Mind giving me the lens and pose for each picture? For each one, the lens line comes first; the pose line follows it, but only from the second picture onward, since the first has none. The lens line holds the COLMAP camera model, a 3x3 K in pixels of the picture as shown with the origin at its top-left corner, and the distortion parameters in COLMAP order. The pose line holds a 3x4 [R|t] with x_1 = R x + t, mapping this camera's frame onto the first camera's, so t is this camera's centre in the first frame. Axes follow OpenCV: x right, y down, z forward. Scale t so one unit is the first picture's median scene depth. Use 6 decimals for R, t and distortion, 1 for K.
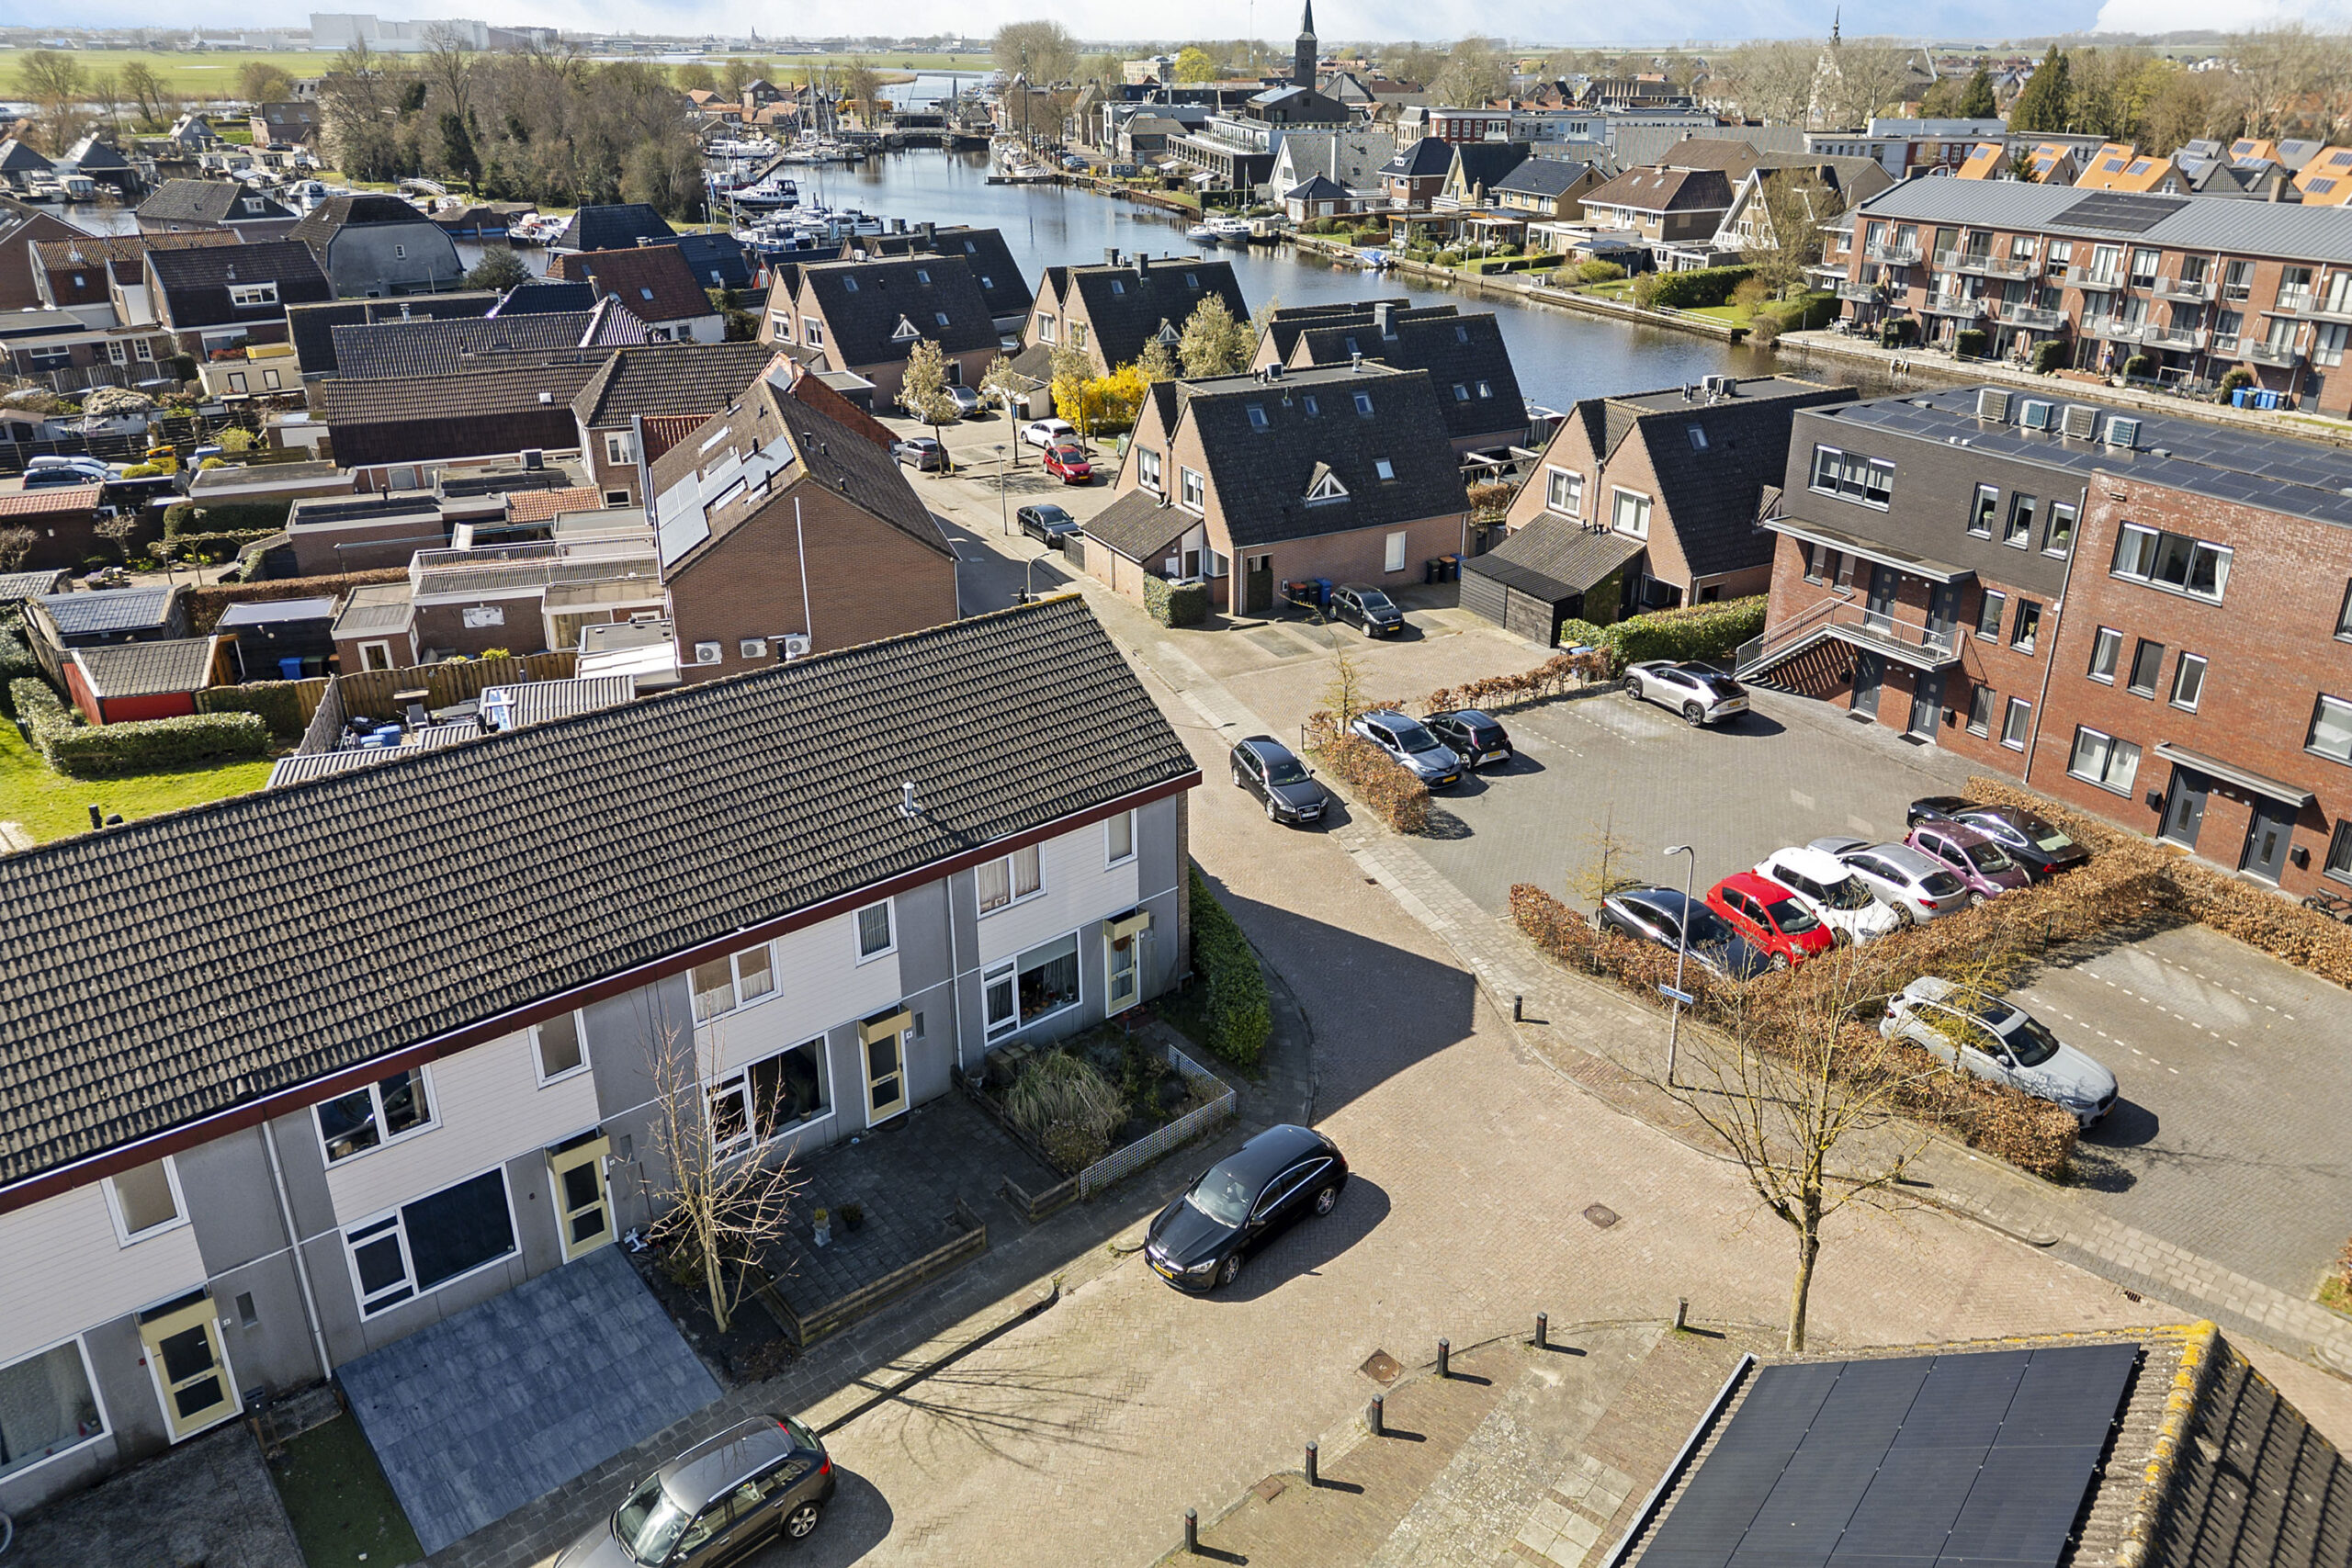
lens RADIAL K [[1595.9, 0, 1237.6], [0, 1595.9, 675.8], [0, 0, 1]] dist [0.067177, -0.040051]
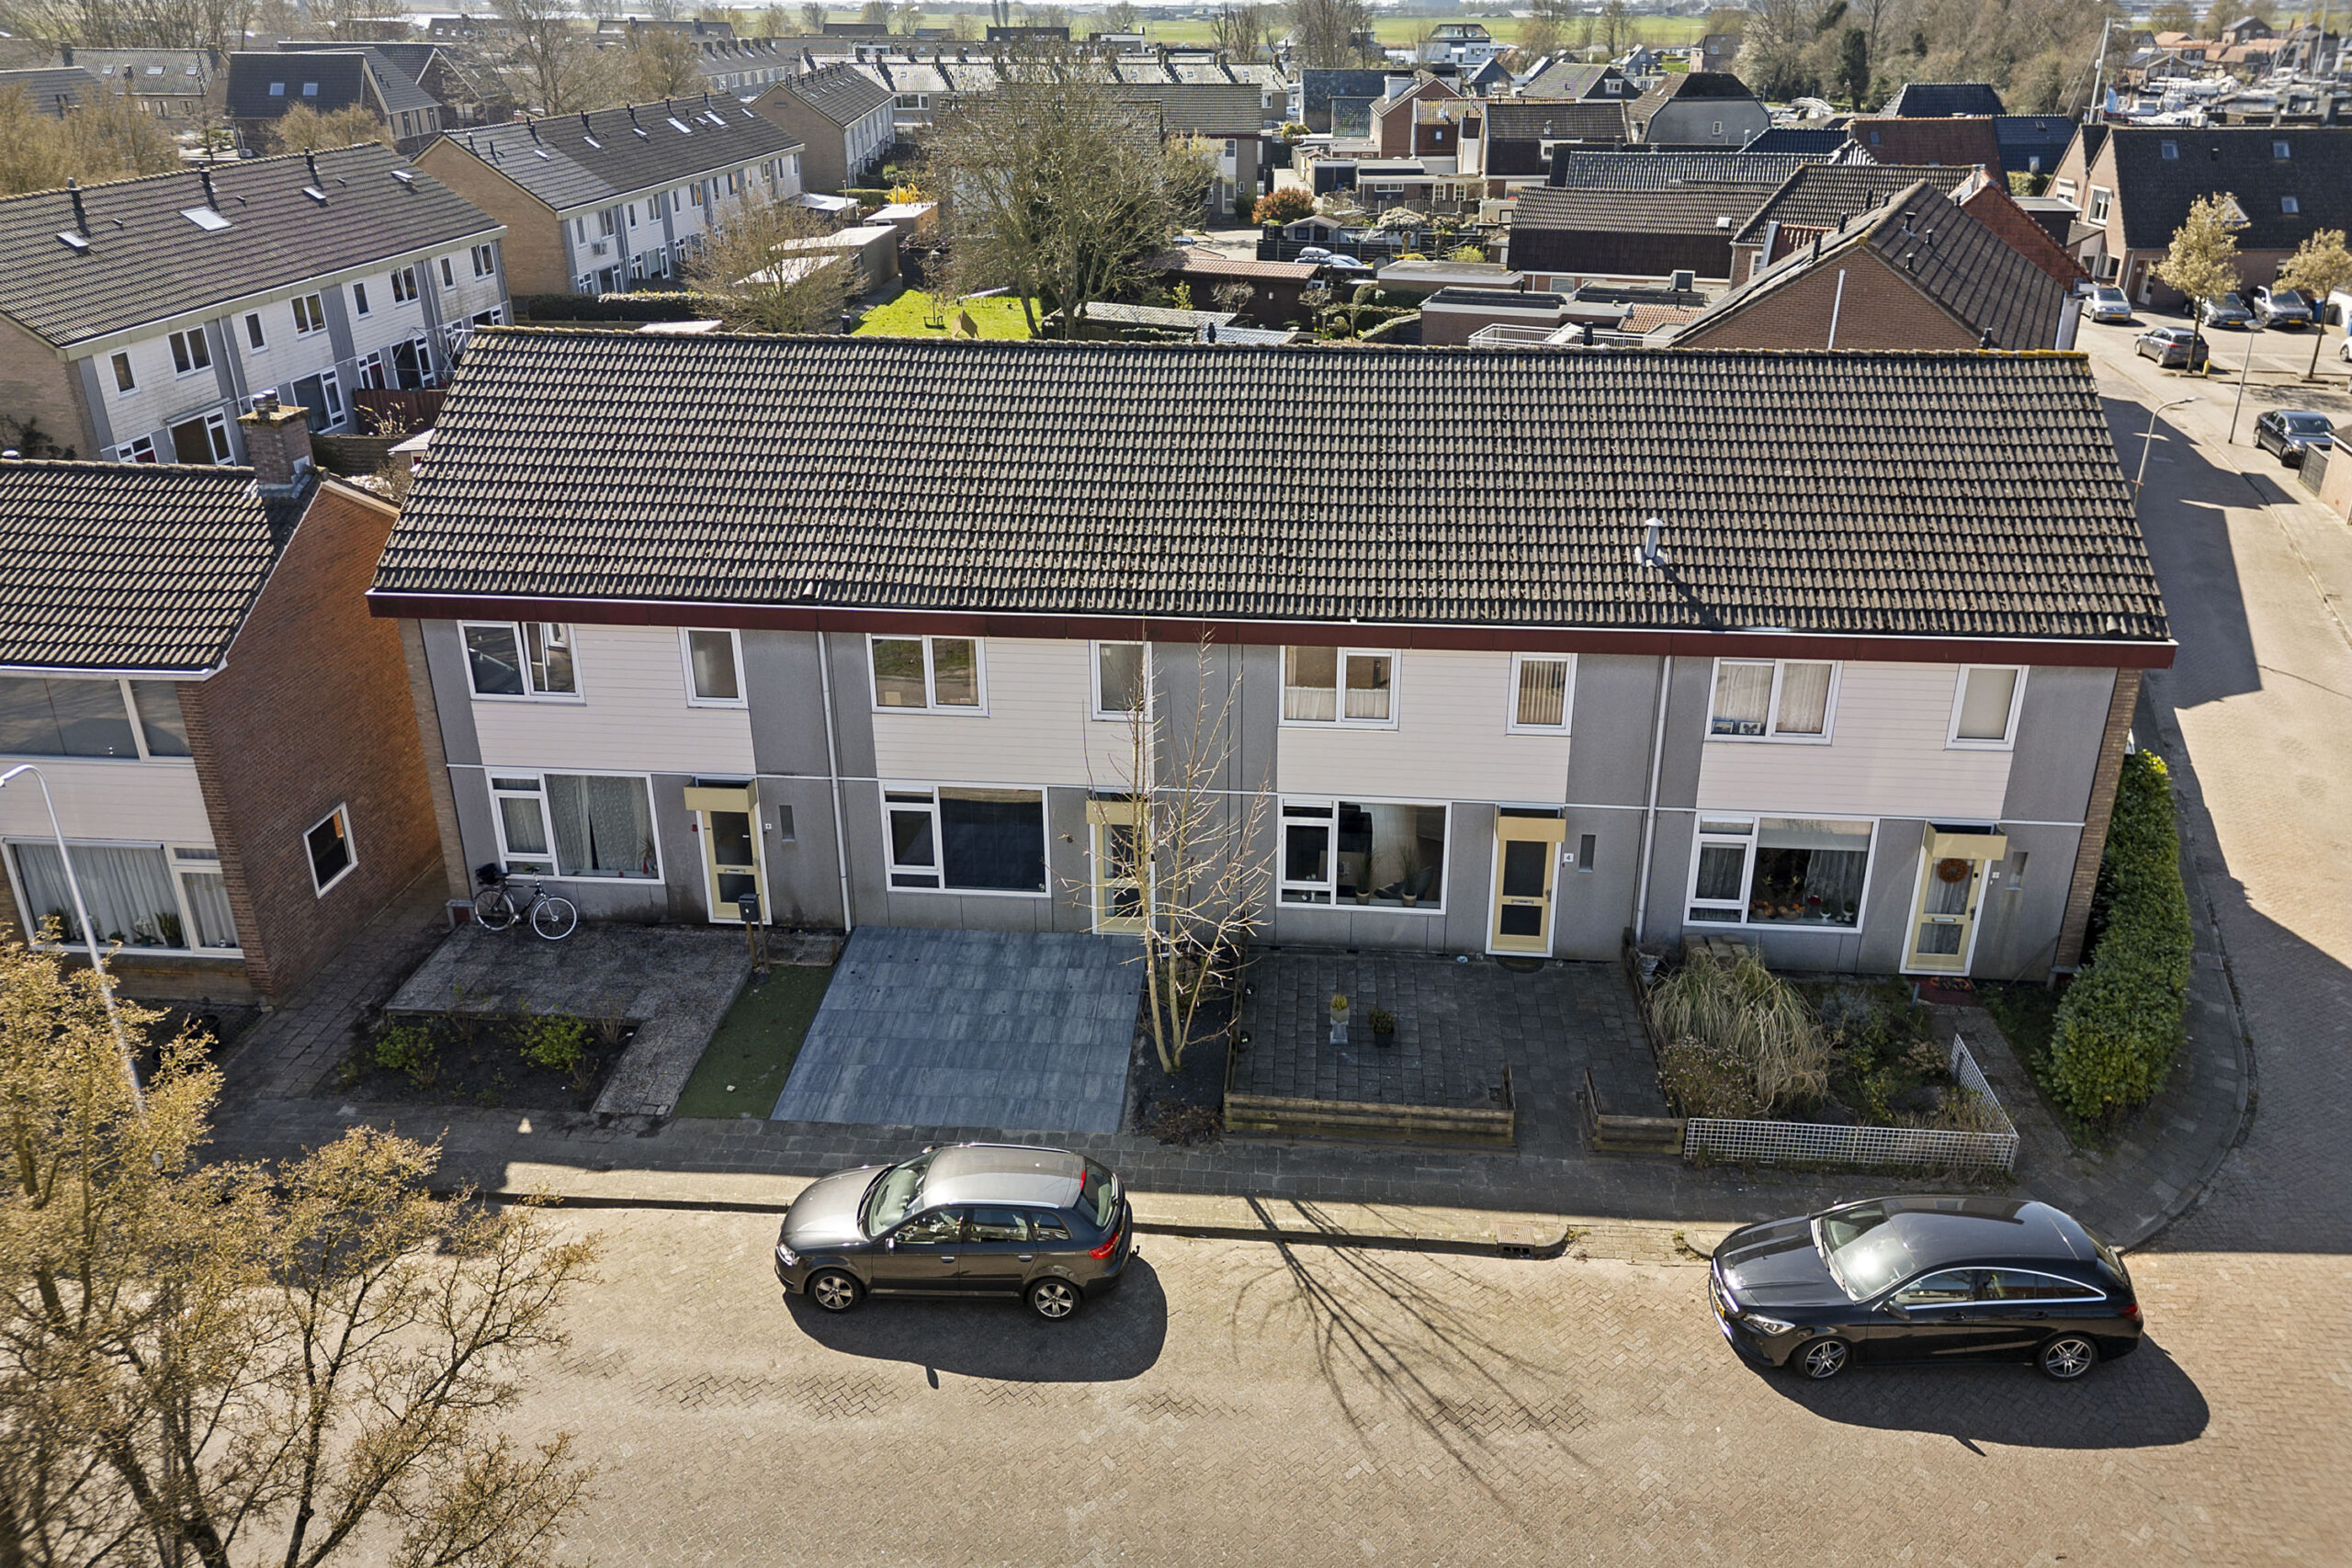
lens RADIAL K [[1680.8, 0, 1177.7], [0, 1680.8, 652.9], [0, 0, 1]] dist [0.039221, -0.048414]
pose [[0.696365, 0.251205, -0.672288, 0.183521], [-0.243731, 0.963846, 0.107688, 0.105996], [0.675034, 0.088867, 0.732415, 0.348345]]
